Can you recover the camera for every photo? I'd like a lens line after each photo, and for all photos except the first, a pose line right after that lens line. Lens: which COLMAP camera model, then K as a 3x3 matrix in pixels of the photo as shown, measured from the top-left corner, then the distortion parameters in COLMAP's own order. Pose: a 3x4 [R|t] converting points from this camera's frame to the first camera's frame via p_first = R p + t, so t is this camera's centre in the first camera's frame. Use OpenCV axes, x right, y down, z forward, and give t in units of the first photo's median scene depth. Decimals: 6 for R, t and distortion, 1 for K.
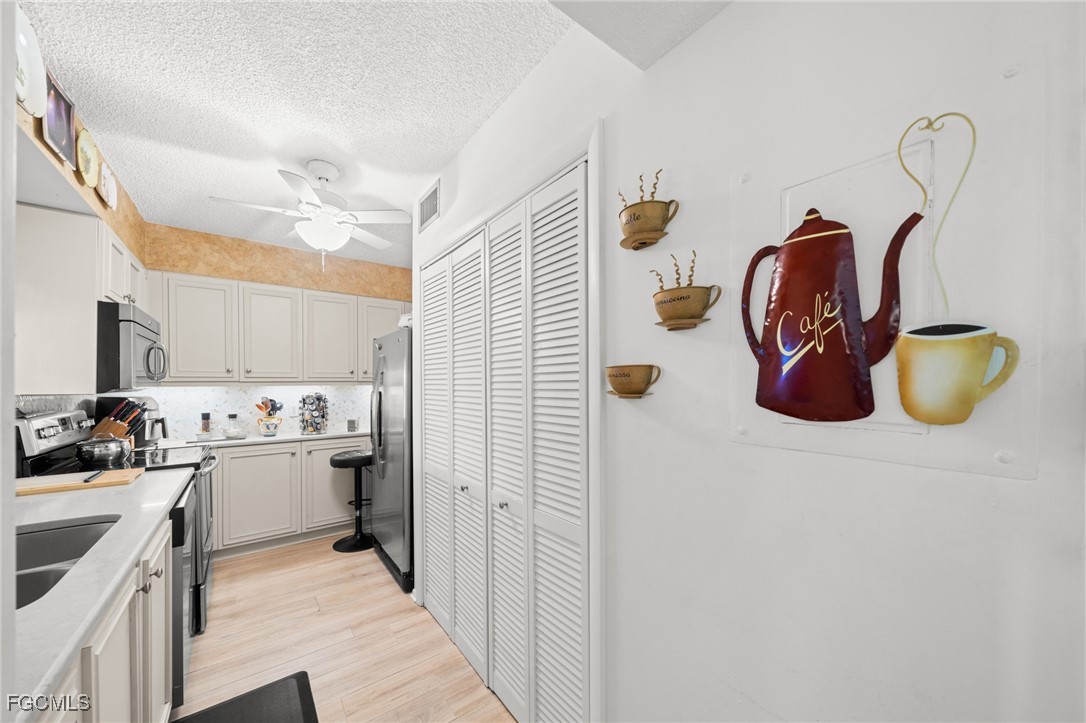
lens RADIAL K [[378.2, 0, 540.3], [0, 378.2, 381.3], [0, 0, 1]] dist [-0.000075, -0.000001]
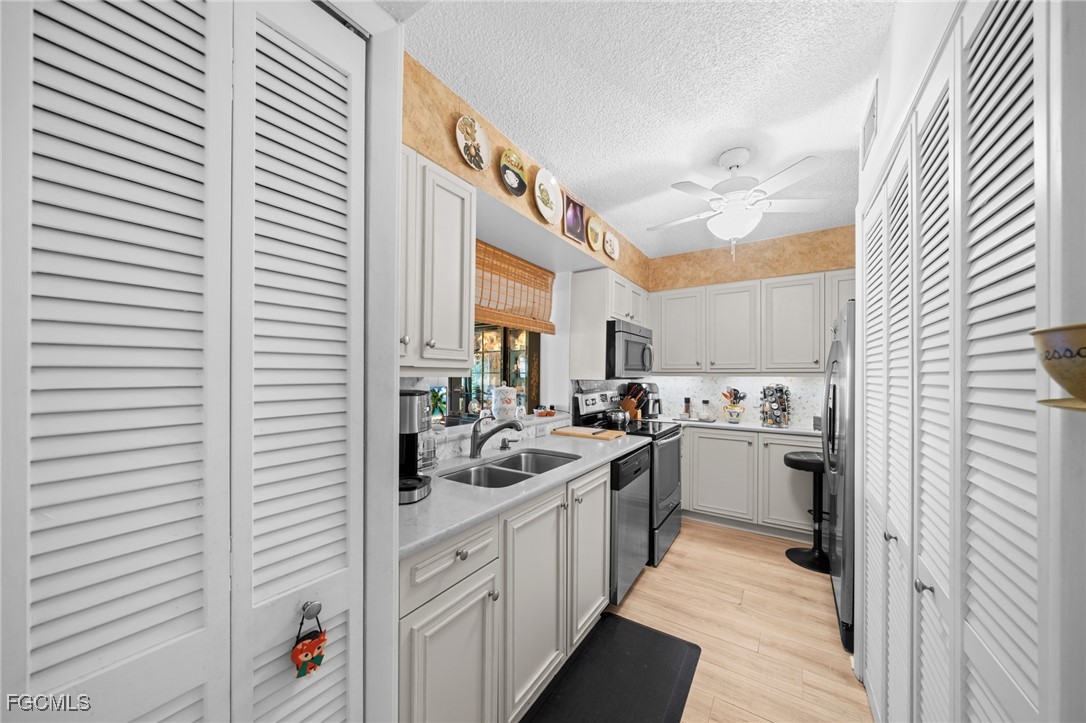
lens RADIAL K [[378.7, 0, 541.9], [0, 378.7, 371.5], [0, 0, 1]] dist [-0.000335, -0.000024]
pose [[0.327795, -0.001150, -0.944748, 0.144115], [-0.001556, 0.999997, -0.001758, 0.000802], [0.944748, 0.002046, 0.327792, 0.149639]]
